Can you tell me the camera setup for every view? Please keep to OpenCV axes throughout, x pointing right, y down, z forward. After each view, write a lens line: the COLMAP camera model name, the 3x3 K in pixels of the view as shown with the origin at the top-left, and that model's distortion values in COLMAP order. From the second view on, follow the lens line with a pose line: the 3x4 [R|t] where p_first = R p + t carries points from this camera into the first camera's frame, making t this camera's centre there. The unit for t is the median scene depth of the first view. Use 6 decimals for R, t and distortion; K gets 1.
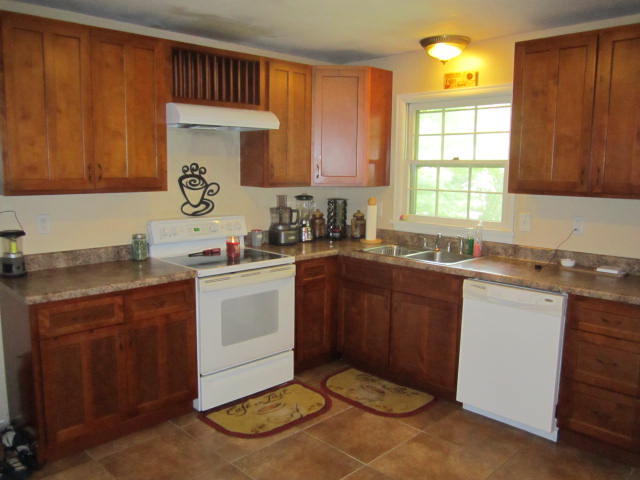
lens RADIAL K [[535.0, 0, 319.3], [0, 535.0, 239.3], [0, 0, 1]] dist [-0.033334, 0.010318]
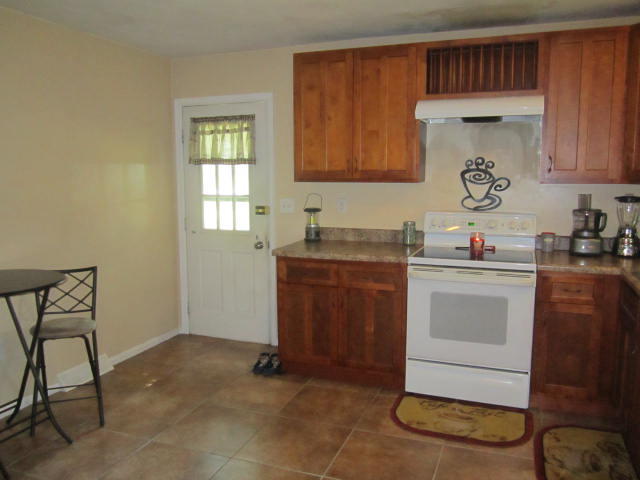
lens RADIAL K [[535.0, 0, 319.8], [0, 535.0, 238.9], [0, 0, 1]] dist [-0.033334, 0.010318]
pose [[0.419089, 0.106292, -0.901702, 0.557276], [-0.118233, 0.991056, 0.061874, -0.018987], [0.900214, 0.080680, 0.427908, 0.328809]]
